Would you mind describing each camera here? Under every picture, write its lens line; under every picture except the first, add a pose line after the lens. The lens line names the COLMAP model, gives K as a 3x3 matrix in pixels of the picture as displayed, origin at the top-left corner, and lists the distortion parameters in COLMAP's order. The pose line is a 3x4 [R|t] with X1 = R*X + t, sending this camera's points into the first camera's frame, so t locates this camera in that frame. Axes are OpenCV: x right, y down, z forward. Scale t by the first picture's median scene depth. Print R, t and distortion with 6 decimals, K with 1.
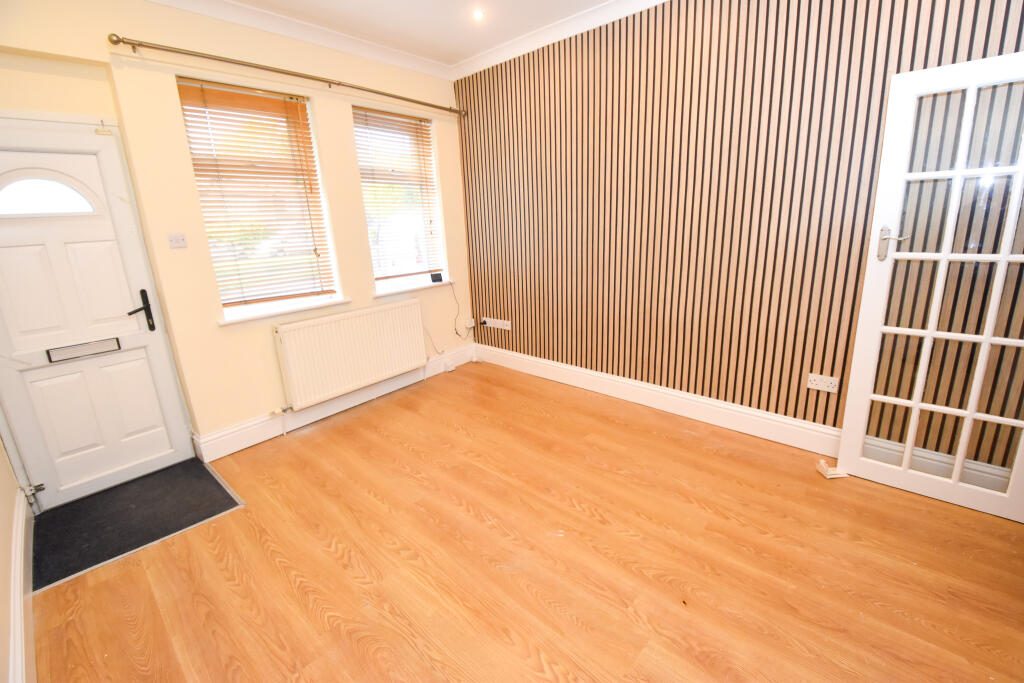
lens RADIAL K [[450.5, 0, 514.5], [0, 450.5, 341.0], [0, 0, 1]] dist [0.036511, -0.040868]
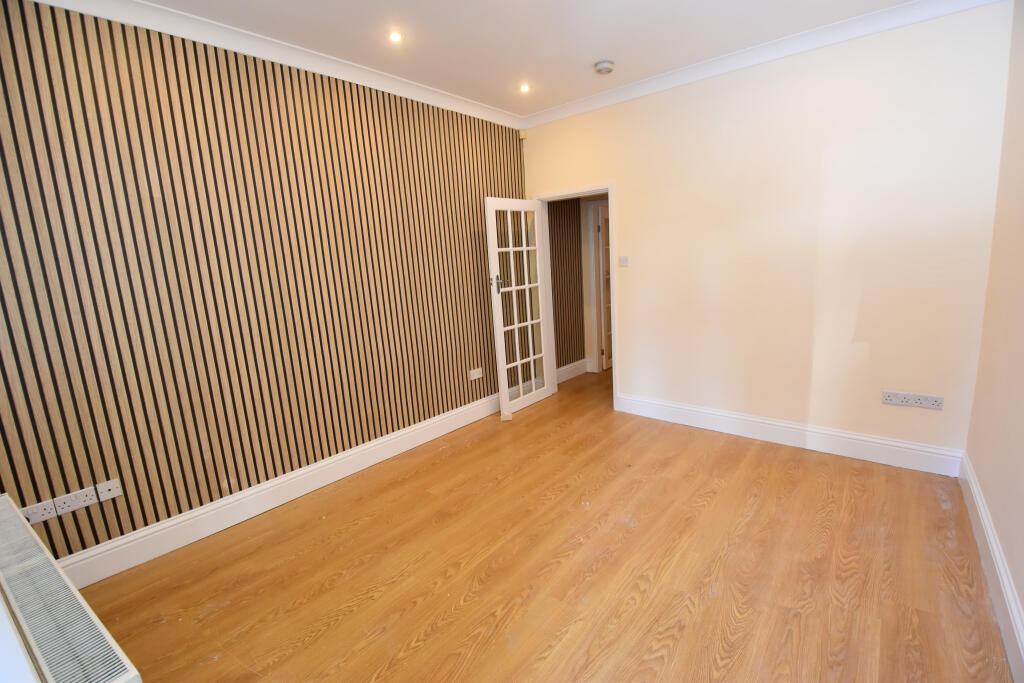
lens RADIAL K [[450.5, 0, 514.5], [0, 450.5, 341.0], [0, 0, 1]] dist [0.036511, -0.040868]
pose [[-0.070366, -0.132185, 0.988724, -1.055422], [0.314436, 0.937711, 0.147742, -0.247838], [-0.946667, 0.321286, -0.024419, 1.046100]]
